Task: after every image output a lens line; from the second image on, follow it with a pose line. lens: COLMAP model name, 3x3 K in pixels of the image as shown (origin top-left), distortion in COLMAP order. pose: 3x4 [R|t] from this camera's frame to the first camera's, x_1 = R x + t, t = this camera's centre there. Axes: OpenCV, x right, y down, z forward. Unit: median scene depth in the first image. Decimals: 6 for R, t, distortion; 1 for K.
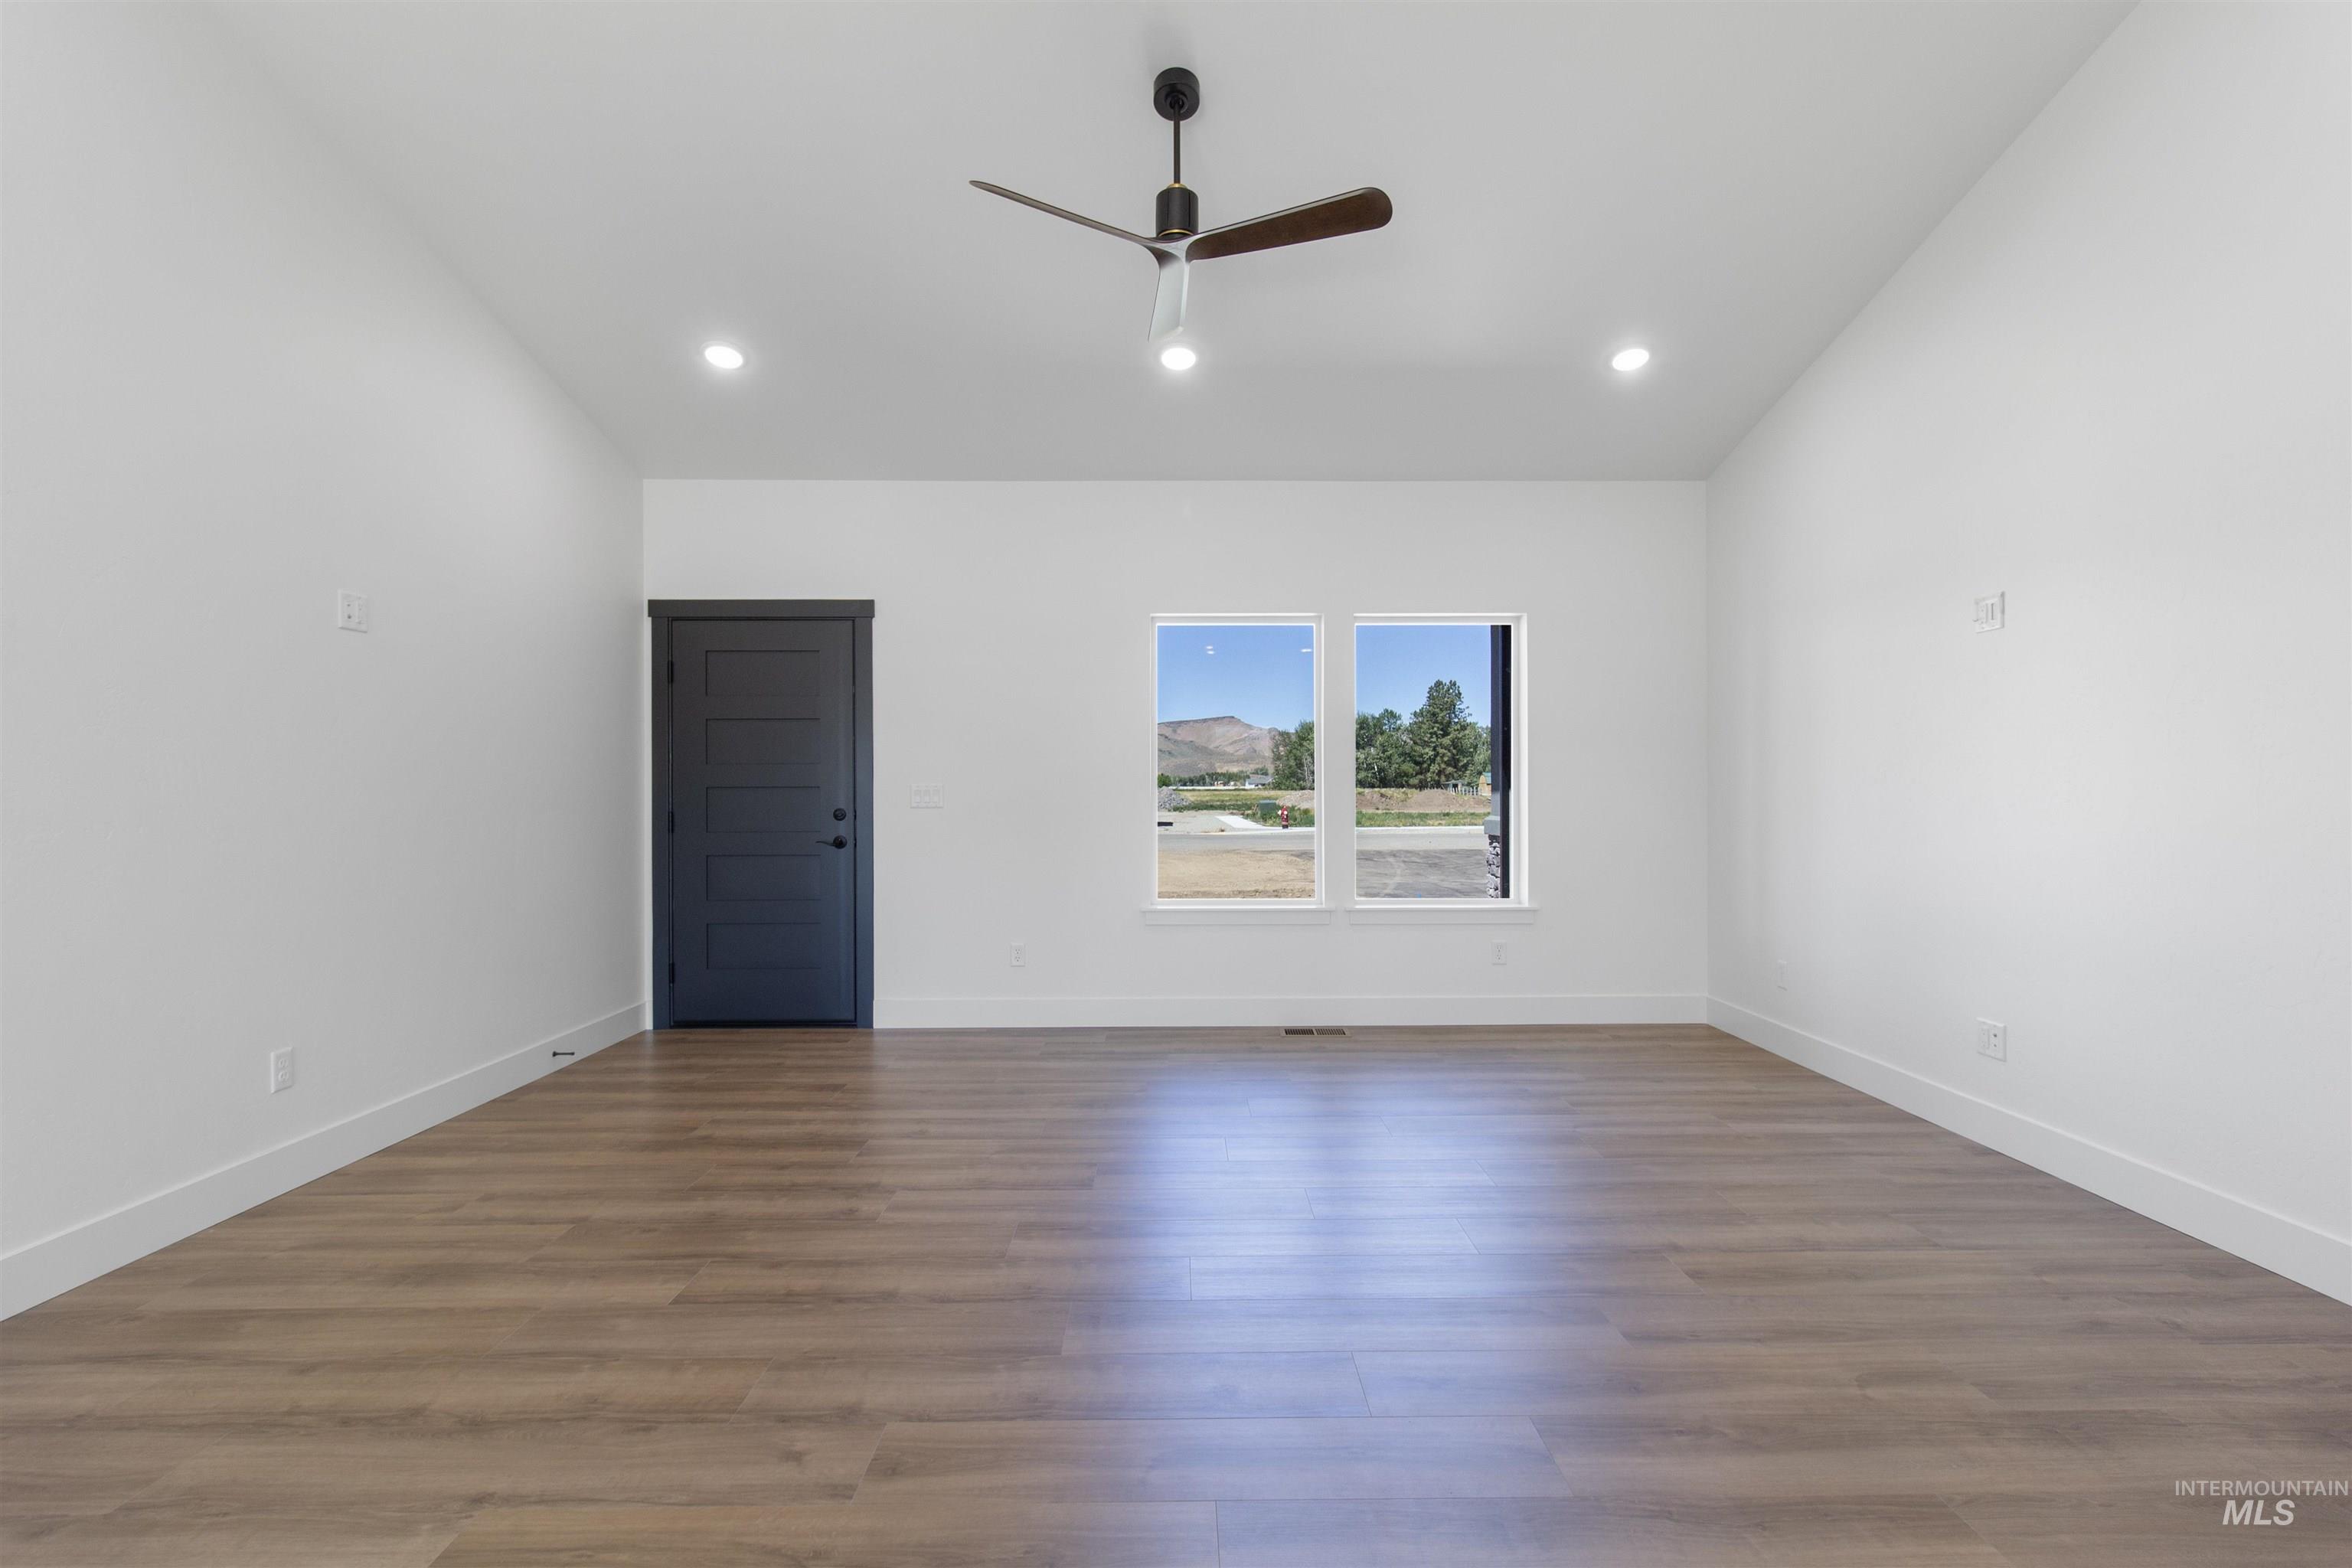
lens RADIAL K [[1089.3, 0, 1195.6], [0, 1089.3, 782.1], [0, 0, 1]] dist [0.003590, -0.000493]
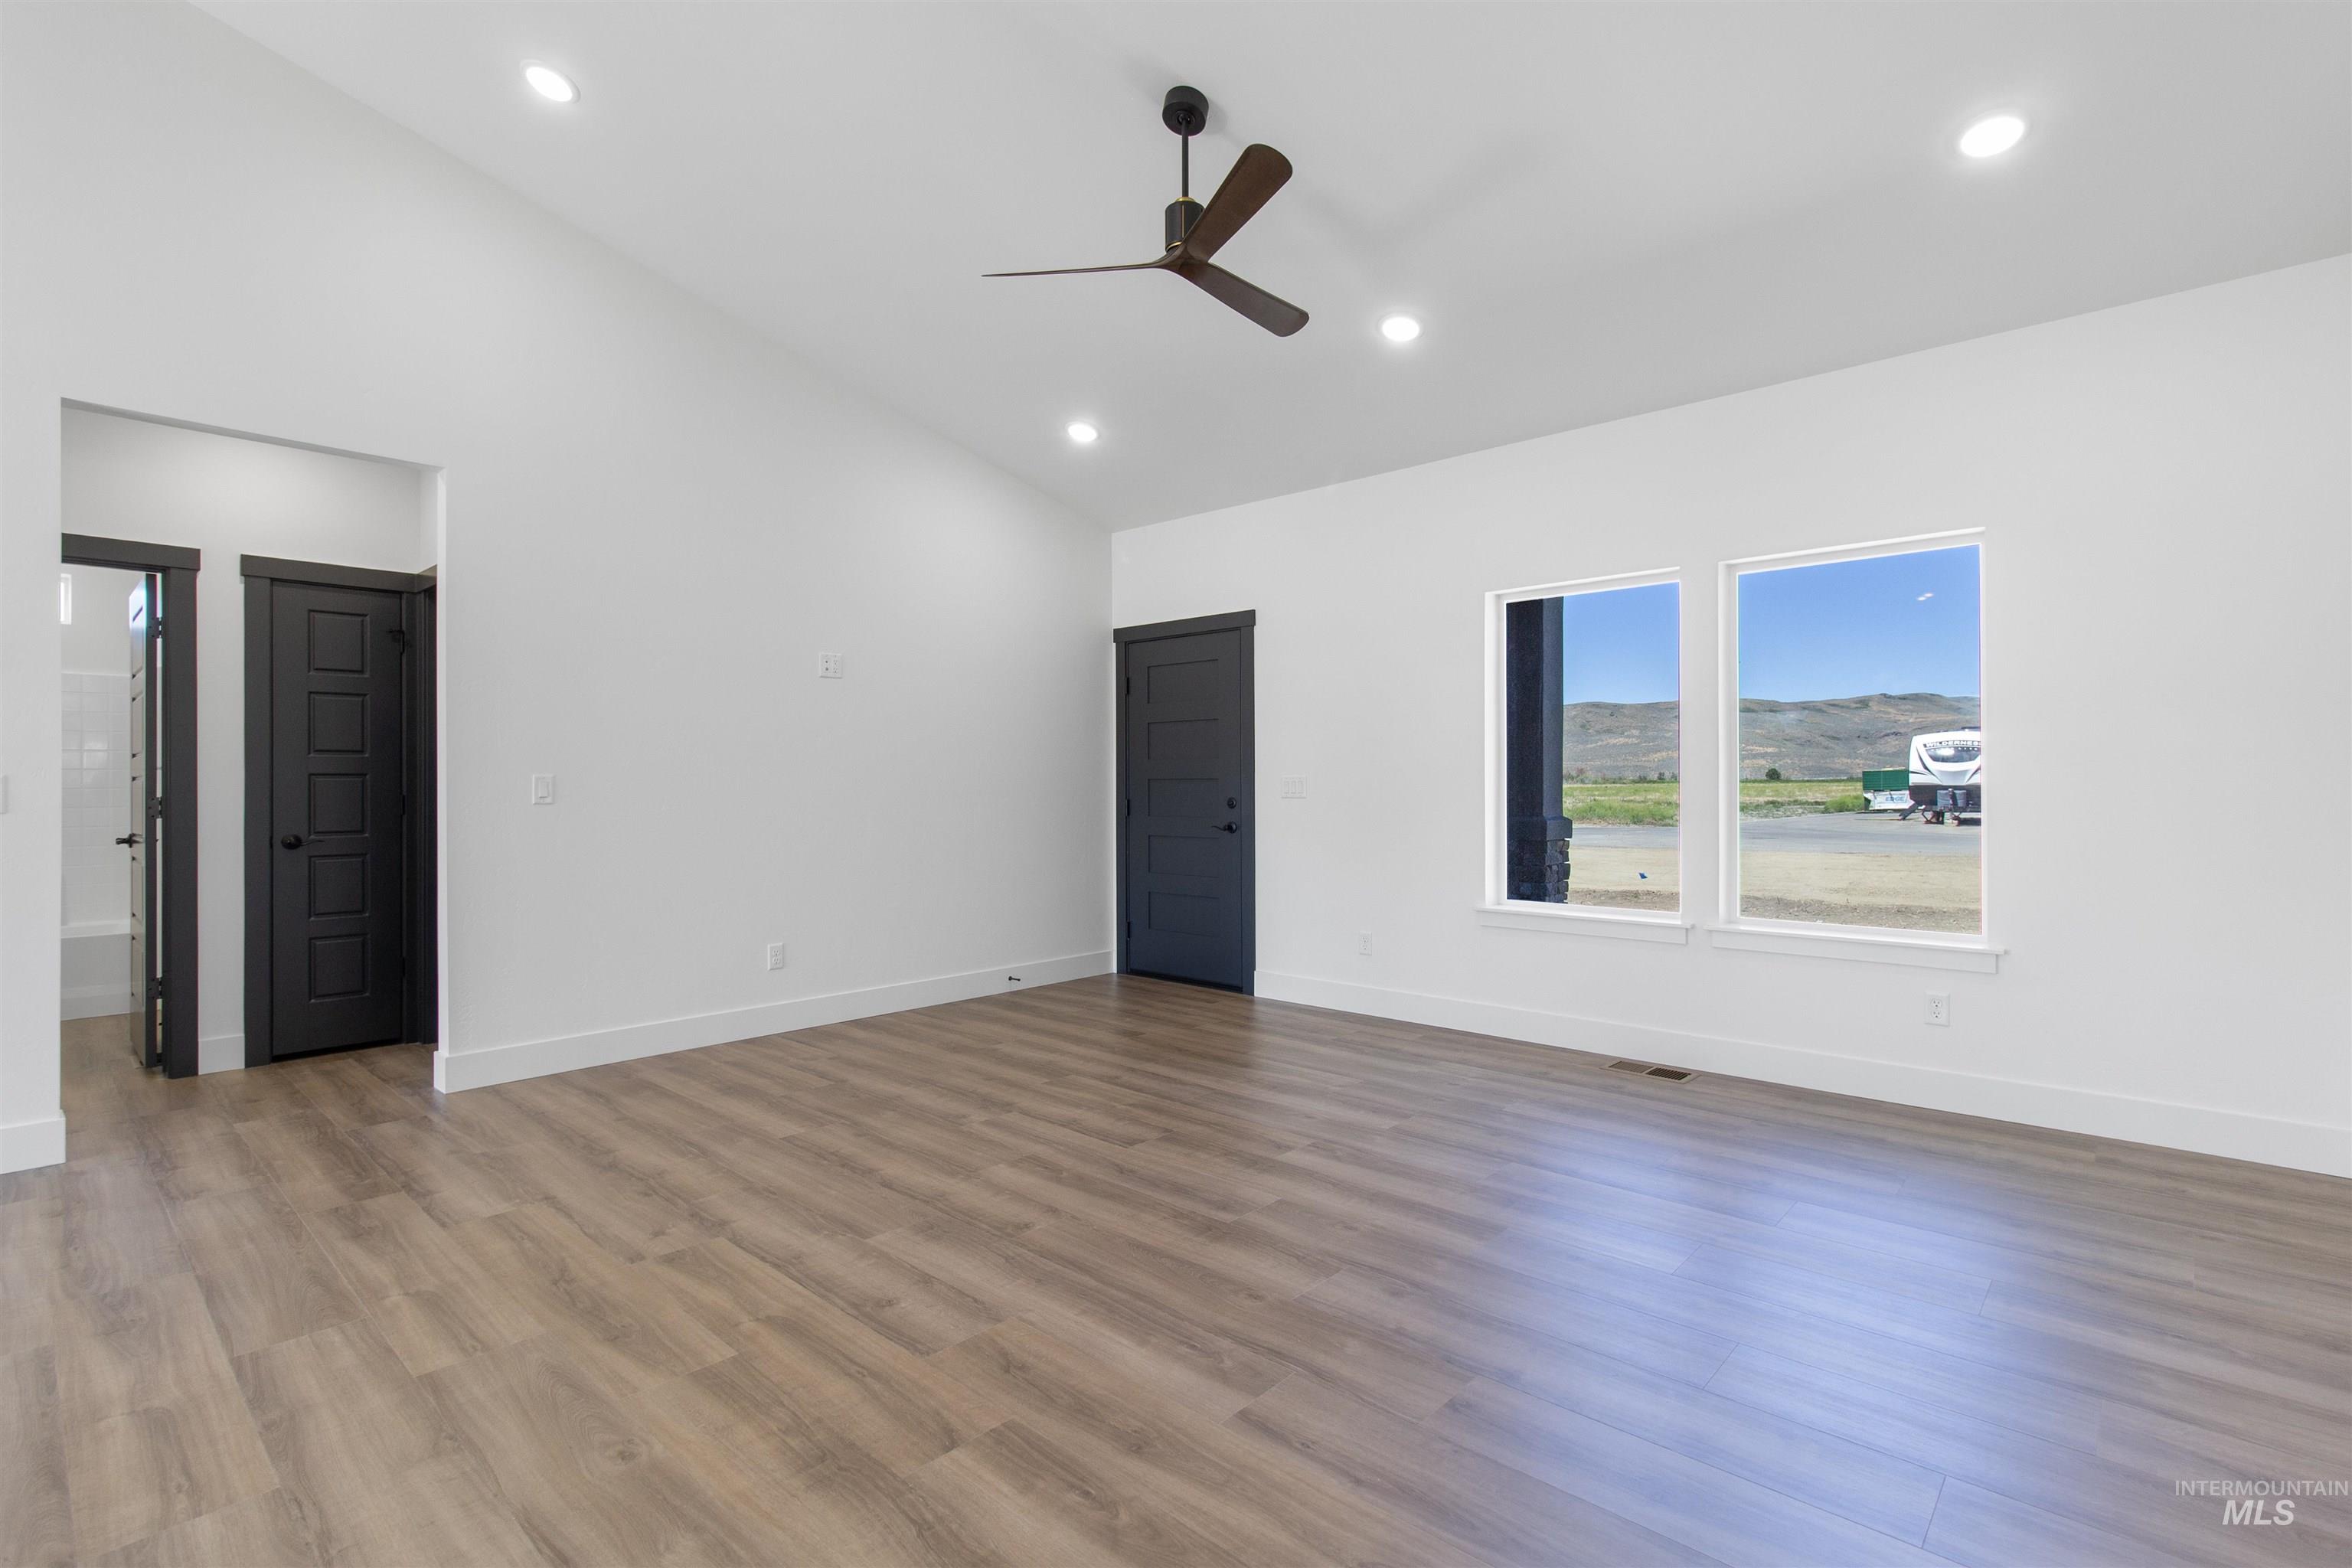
lens RADIAL K [[1089.3, 0, 1187.4], [0, 1089.3, 775.6], [0, 0, 1]] dist [0.003590, -0.000493]
pose [[0.727996, -0.005041, -0.685563, 0.594007], [0.007023, 0.999975, 0.000105, 0.001676], [0.685546, -0.004892, 0.728013, 0.213391]]
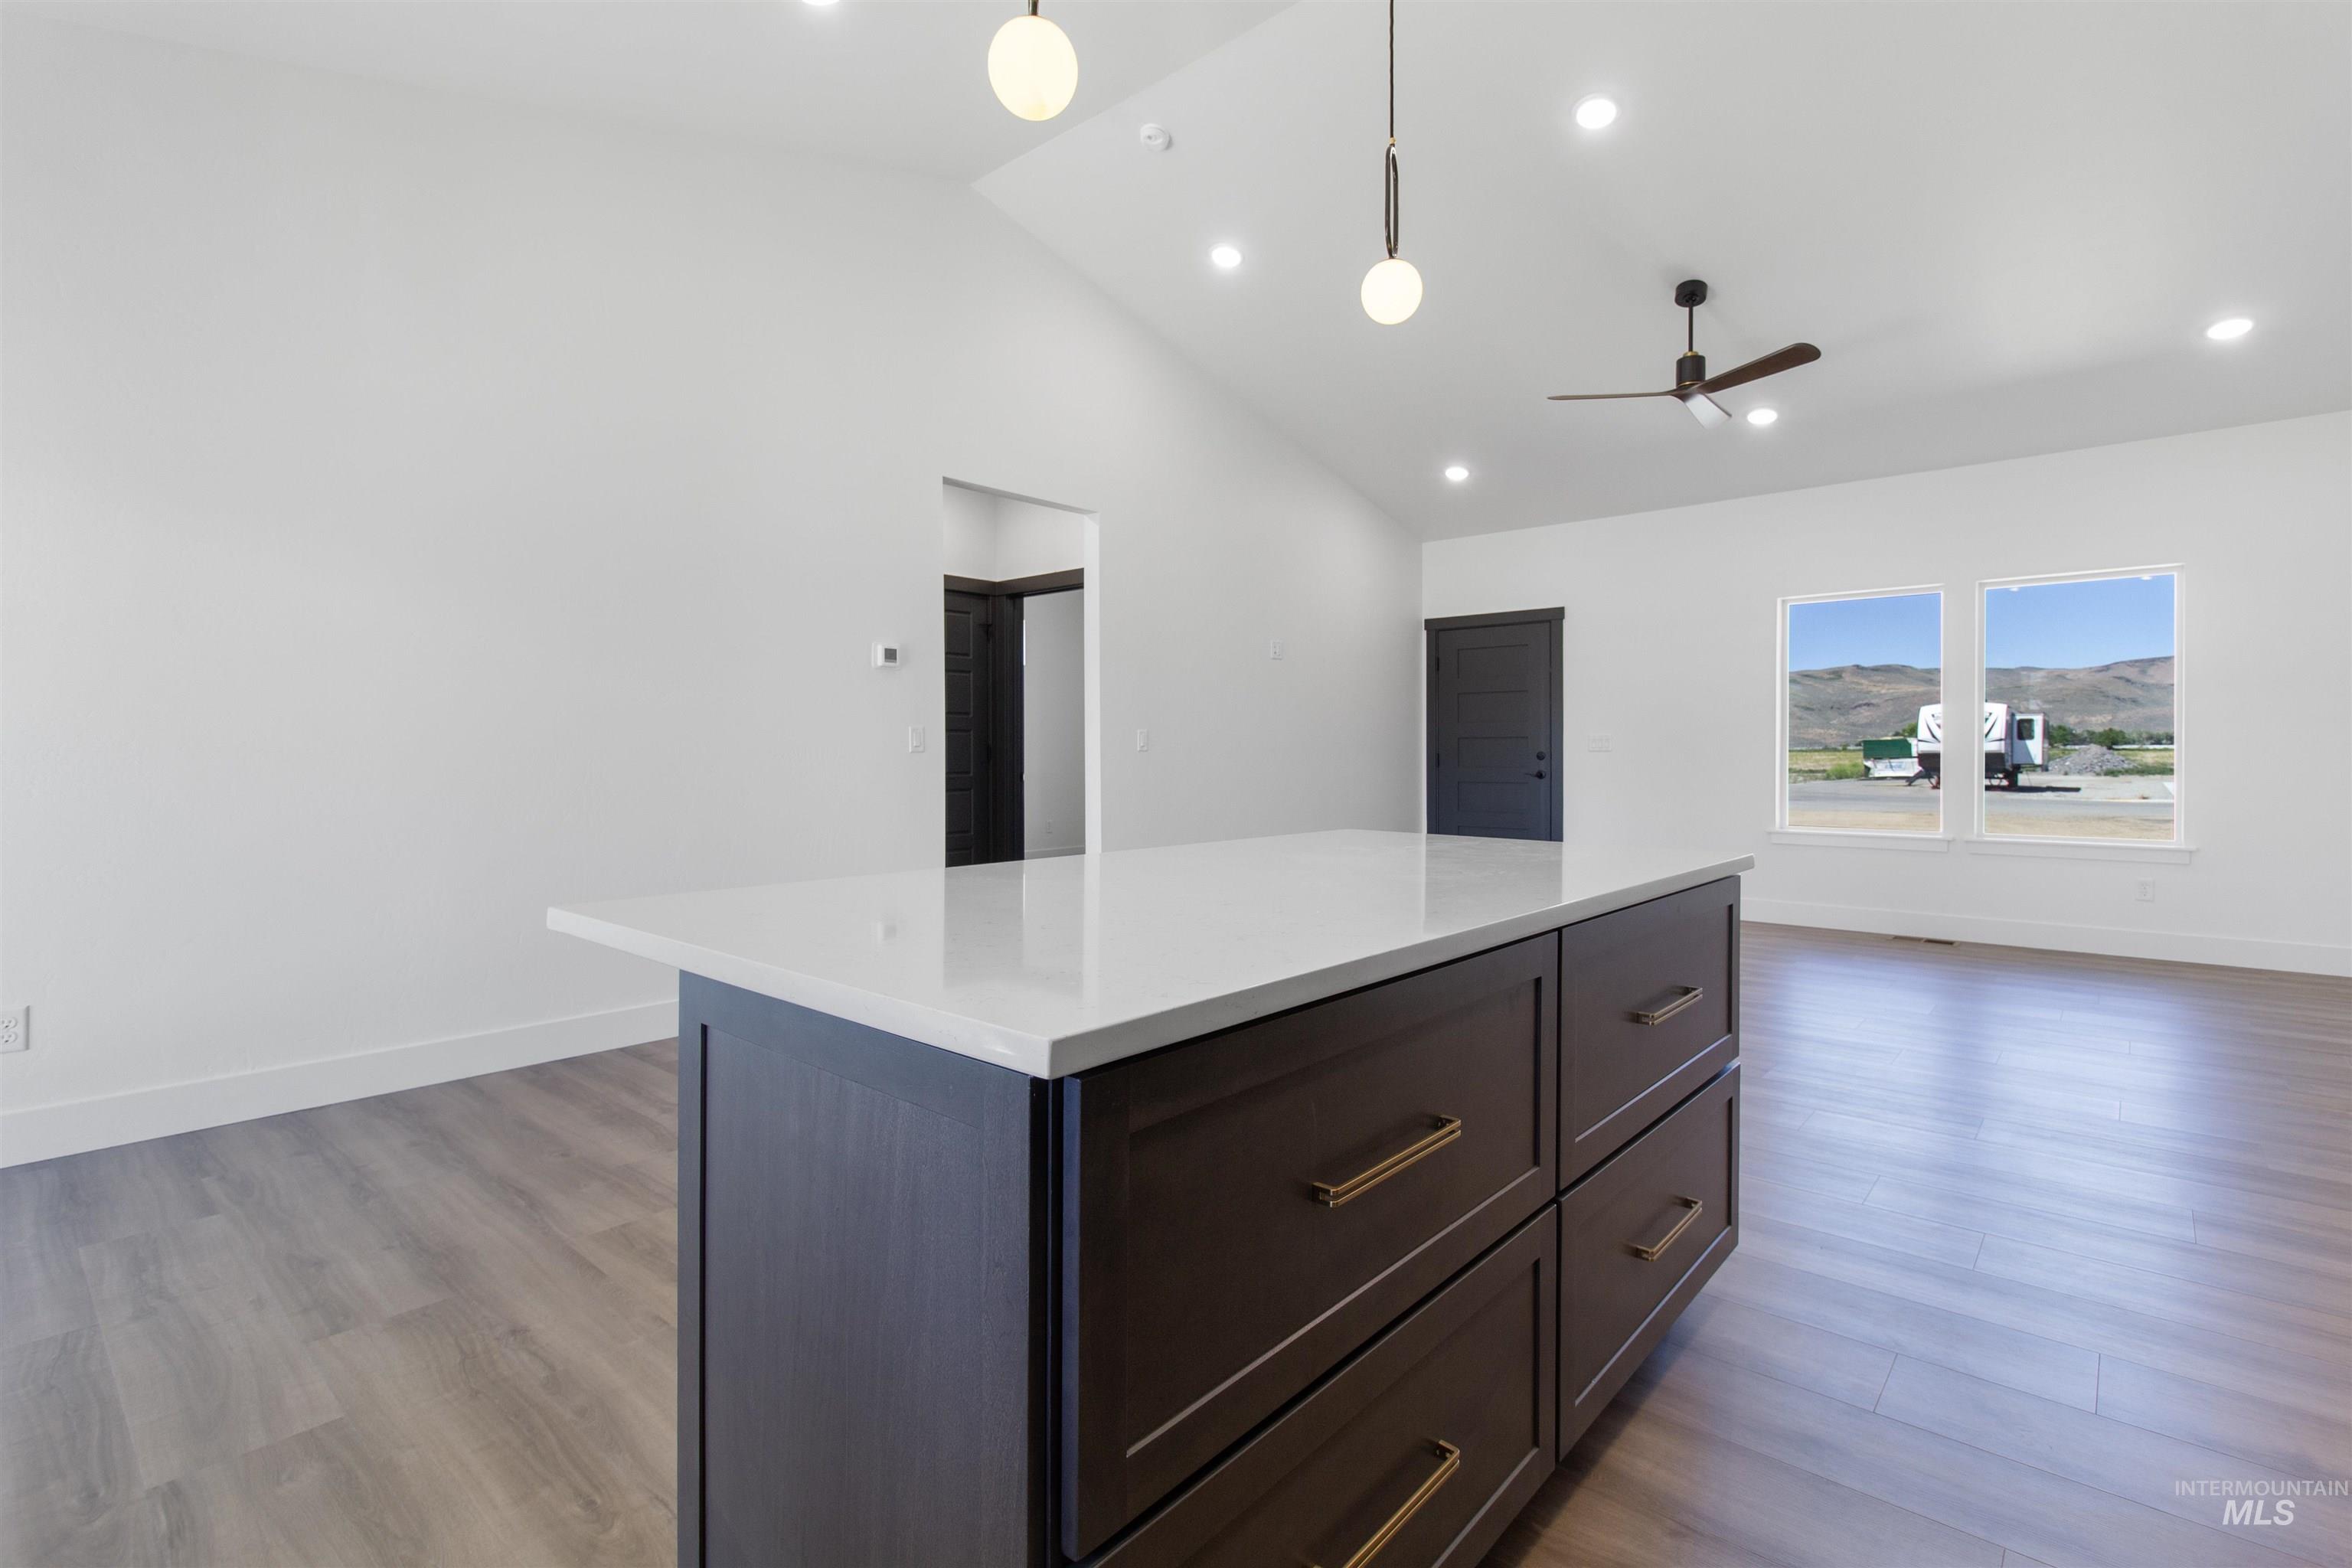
lens RADIAL K [[1089.3, 0, 1178.8], [0, 1089.3, 772.0], [0, 0, 1]] dist [0.003590, -0.000493]
pose [[0.736734, 0.013849, -0.676041, 0.437996], [0.004581, 0.999665, 0.025471, 0.017457], [0.676167, -0.021862, 0.736424, -0.583342]]
